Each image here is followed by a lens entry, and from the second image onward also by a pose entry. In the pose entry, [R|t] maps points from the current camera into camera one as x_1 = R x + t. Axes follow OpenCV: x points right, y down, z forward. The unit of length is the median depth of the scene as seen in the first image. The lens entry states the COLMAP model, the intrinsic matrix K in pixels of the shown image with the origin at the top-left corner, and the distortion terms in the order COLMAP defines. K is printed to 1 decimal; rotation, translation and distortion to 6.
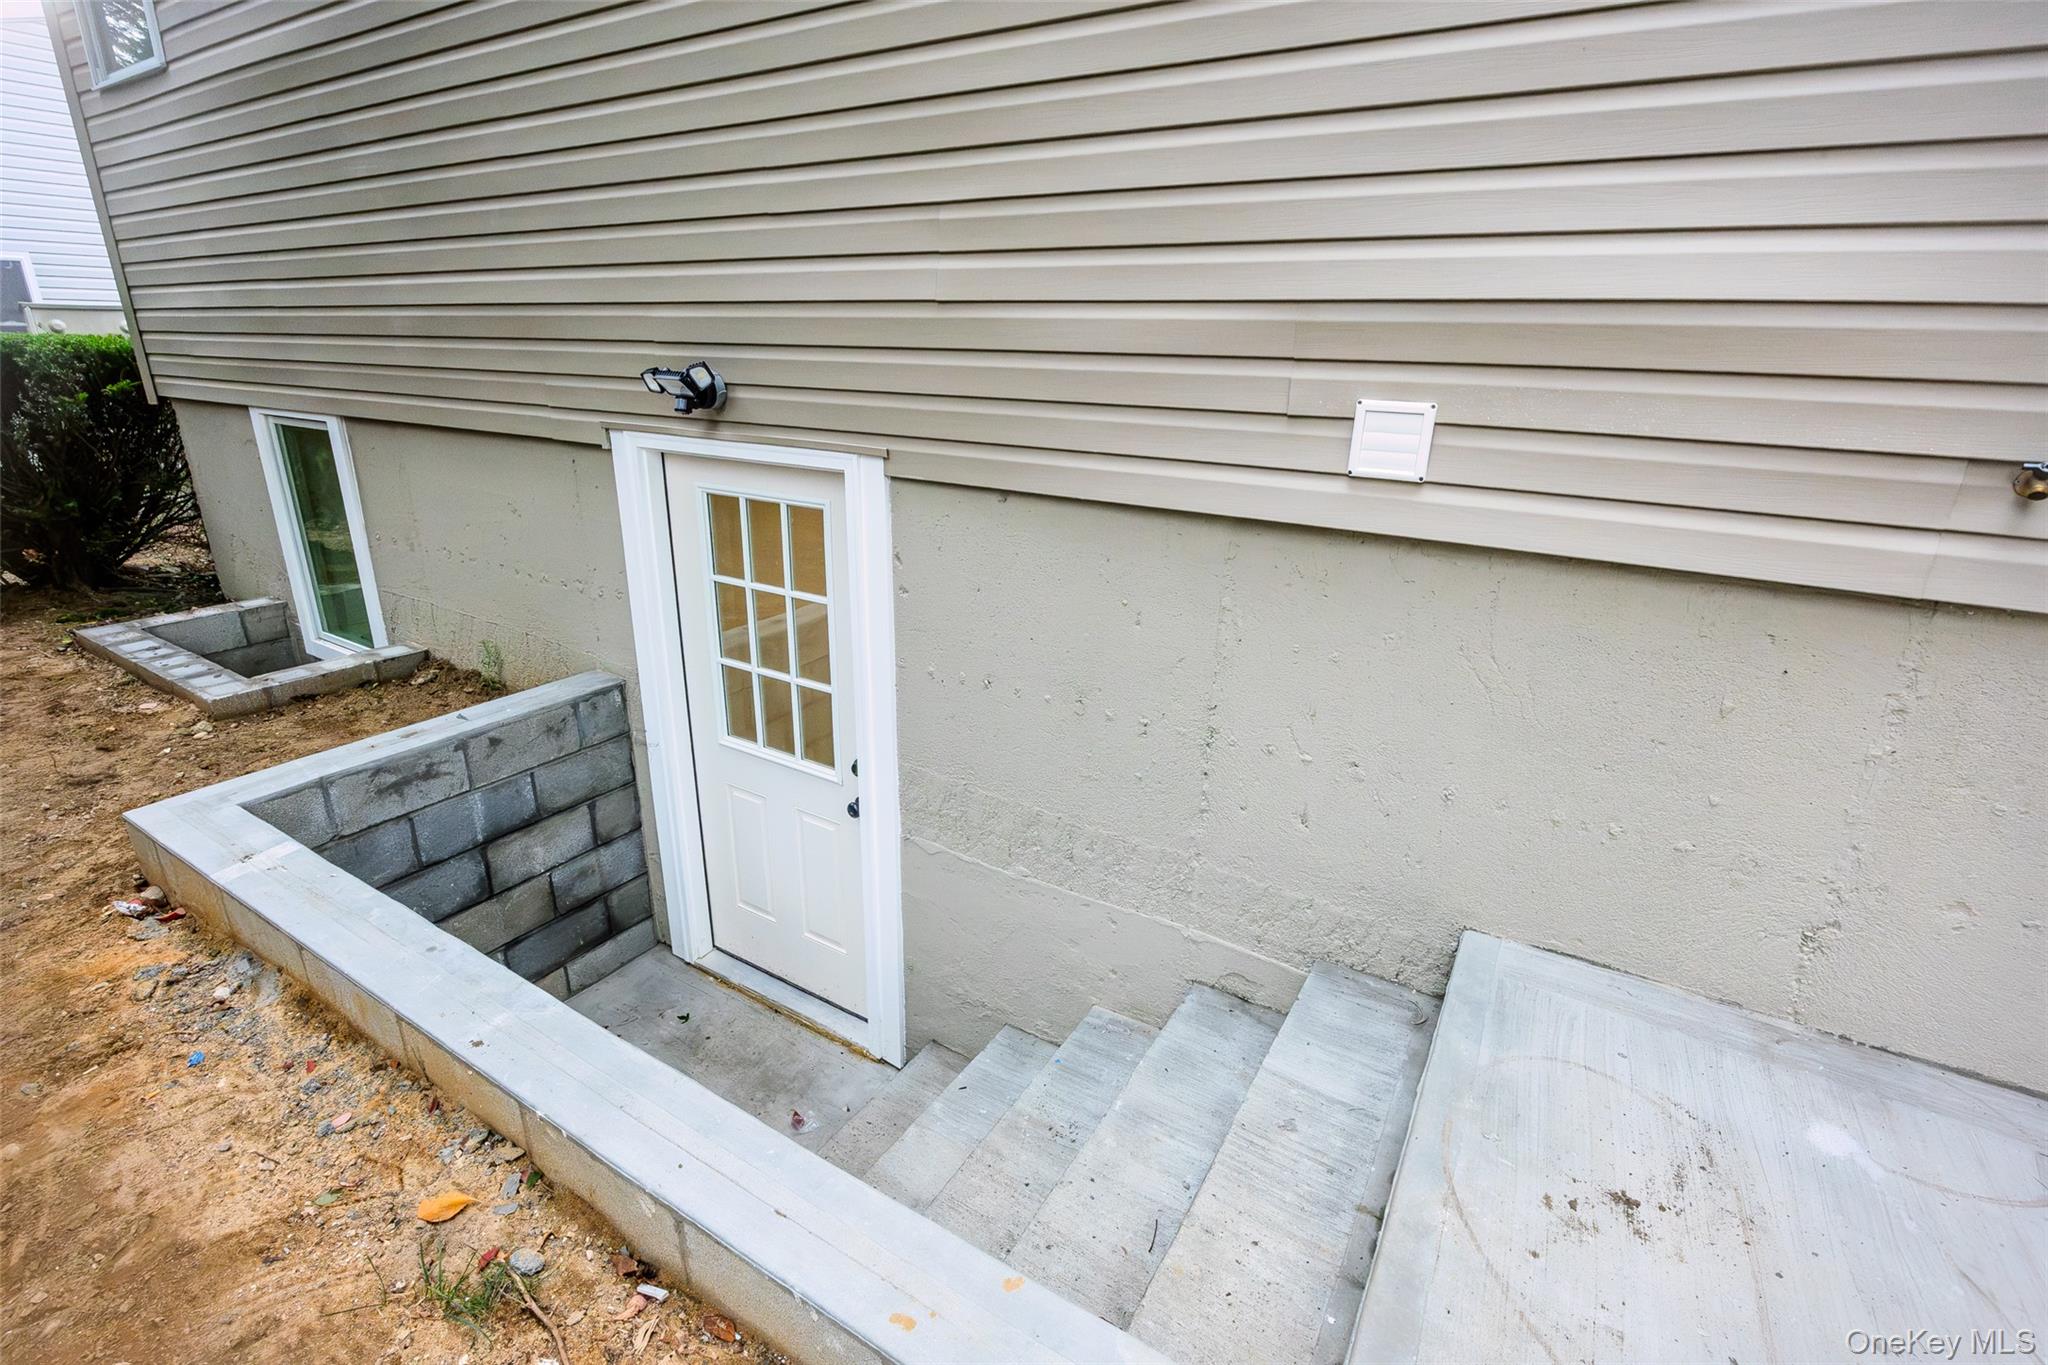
lens RADIAL K [[953.4, 0, 1025.0], [0, 953.4, 671.9], [0, 0, 1]] dist [-0.002527, -0.000139]
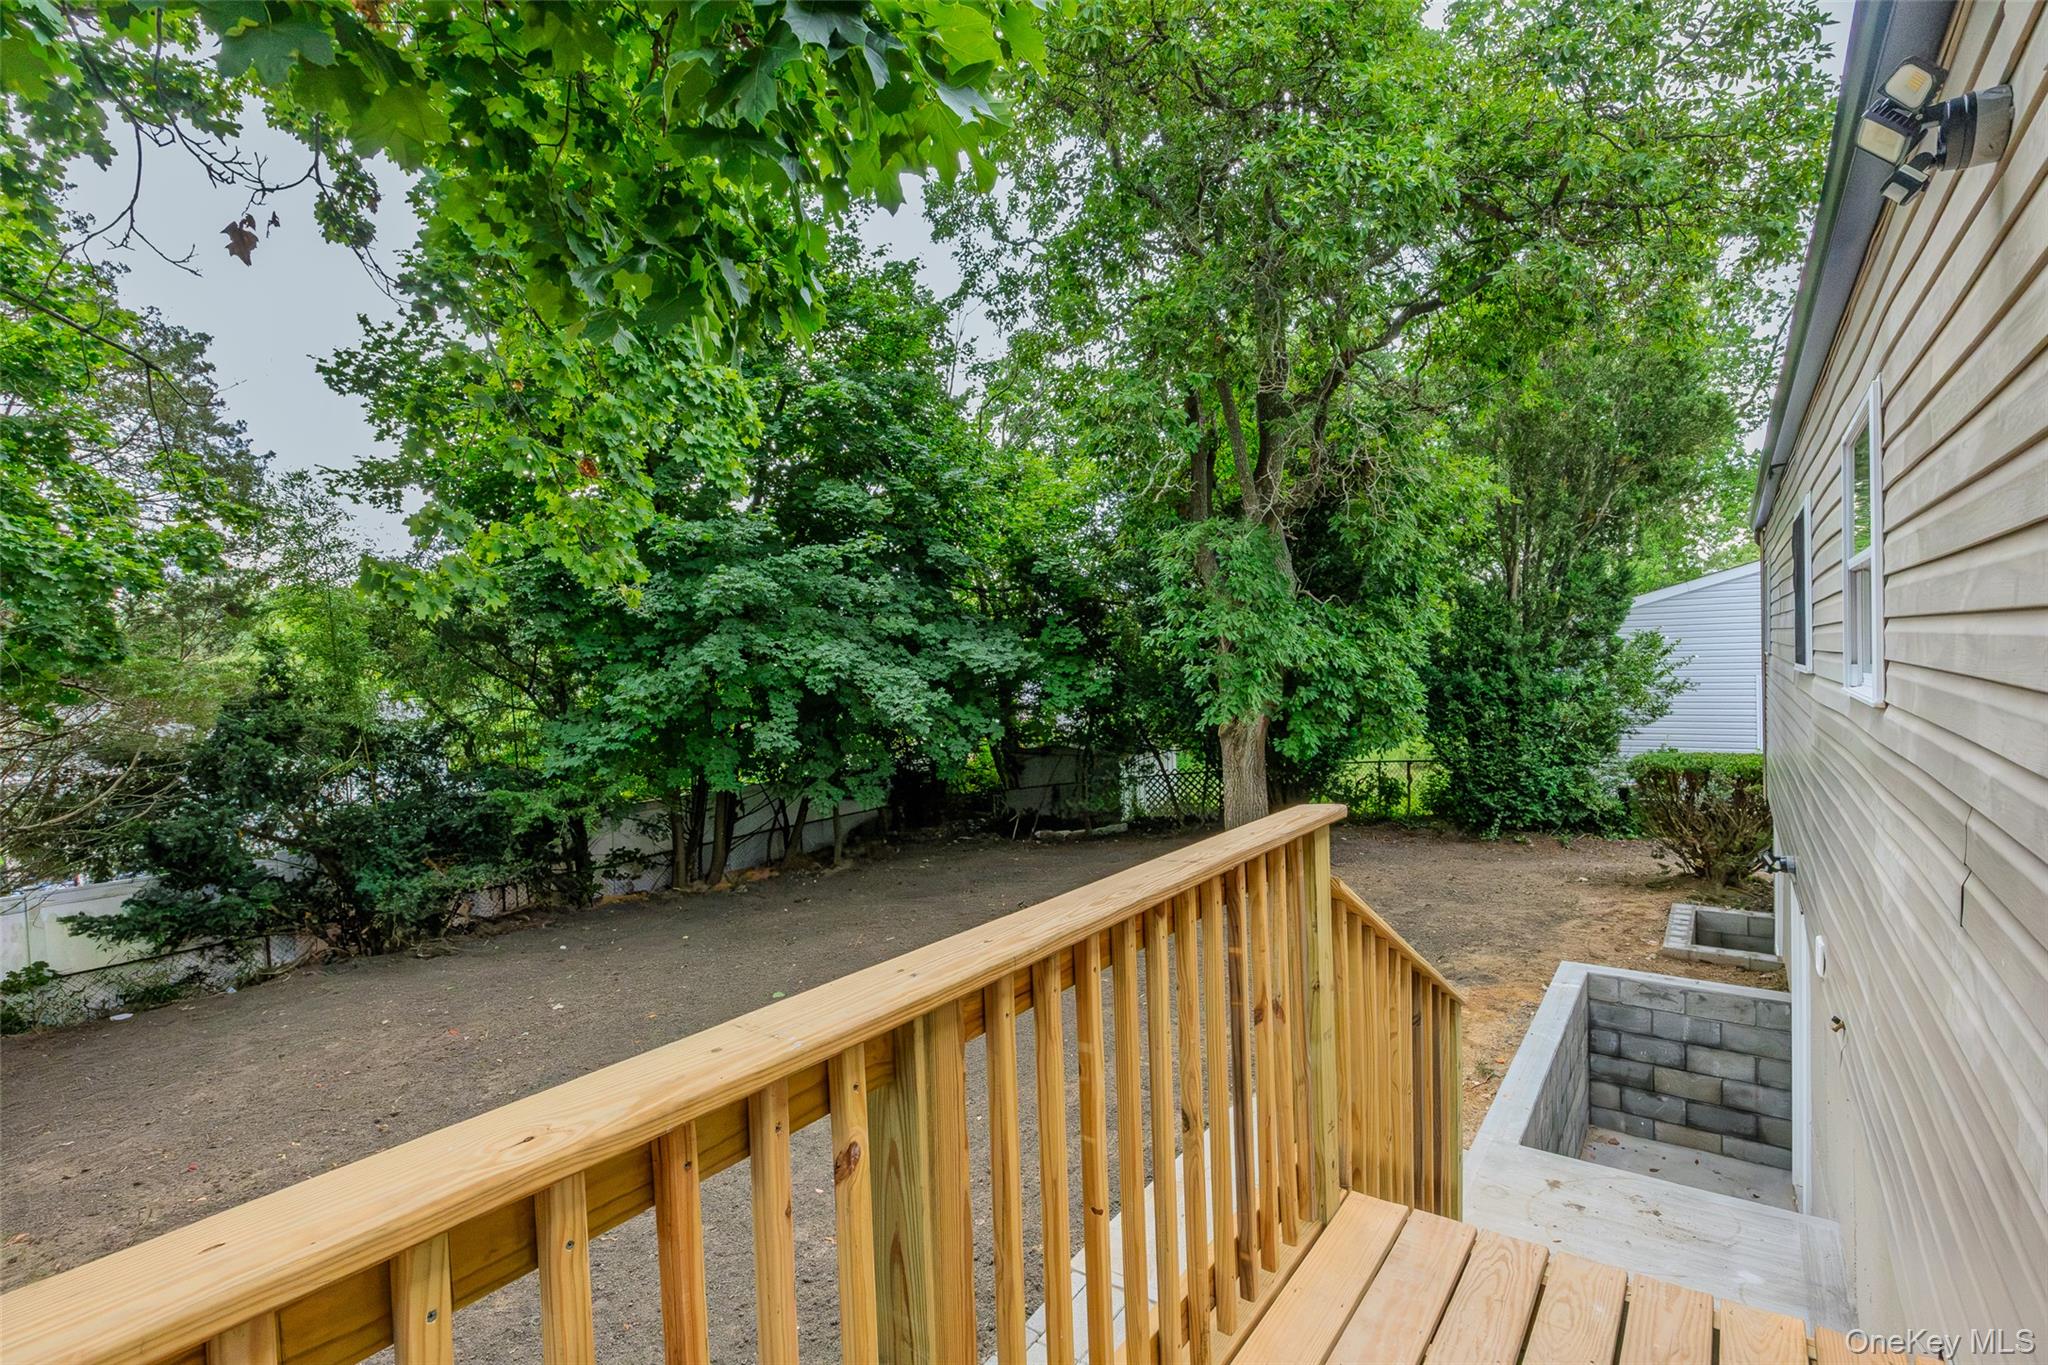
lens RADIAL K [[953.4, 0, 1025.0], [0, 953.4, 671.9], [0, 0, 1]] dist [-0.002527, -0.000139]
pose [[-0.081420, 0.008012, -0.996648, 1.593343], [-0.295334, 0.954865, 0.031803, -0.231208], [0.951918, 0.296933, -0.075379, -0.465184]]
